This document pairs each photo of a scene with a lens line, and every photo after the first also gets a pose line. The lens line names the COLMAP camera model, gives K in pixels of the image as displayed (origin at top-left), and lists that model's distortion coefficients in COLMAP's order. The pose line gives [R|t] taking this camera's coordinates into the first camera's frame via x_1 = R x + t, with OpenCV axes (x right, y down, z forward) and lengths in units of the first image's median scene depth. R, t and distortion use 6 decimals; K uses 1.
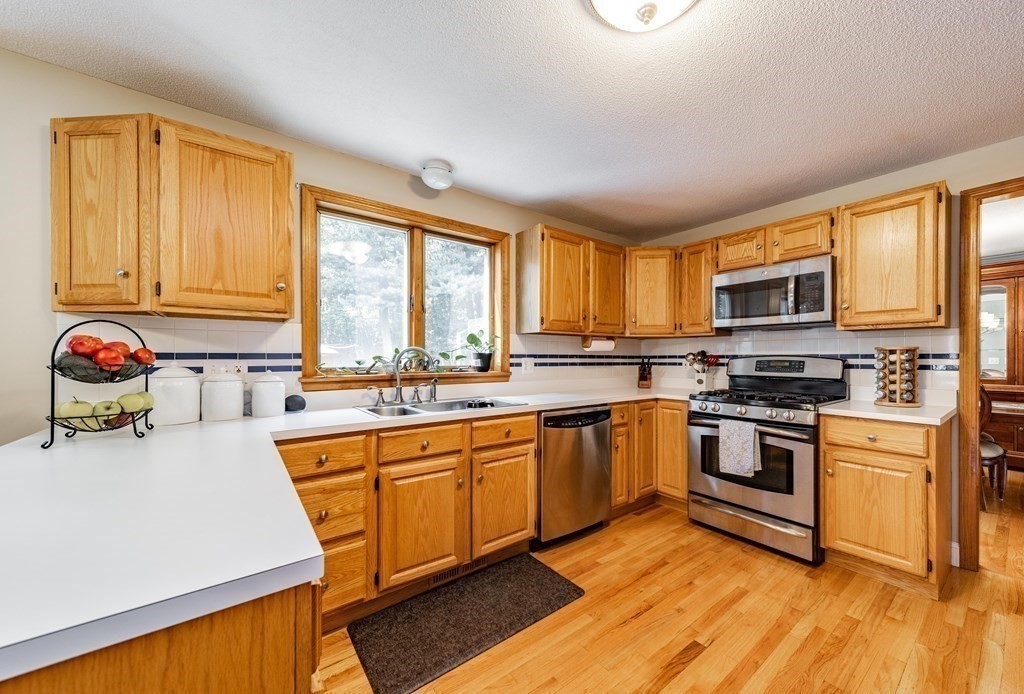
lens RADIAL K [[390.2, 0, 514.3], [0, 390.2, 356.2], [0, 0, 1]] dist [0.000689, 0.000021]
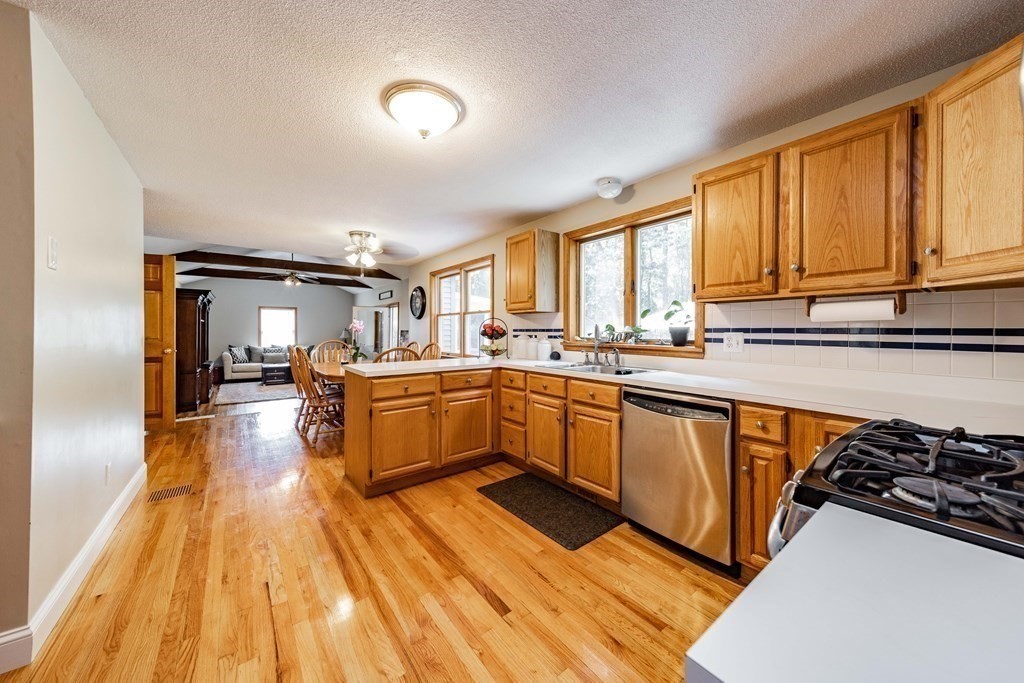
lens RADIAL K [[345.1, 0, 513.7], [0, 345.1, 329.9], [0, 0, 1]] dist [0.000182, 0.000023]
pose [[0.014170, -0.001757, -0.999898, 0.955939], [-0.000363, 0.999998, -0.001762, 0.000665], [0.999900, 0.000388, 0.014169, 0.698809]]
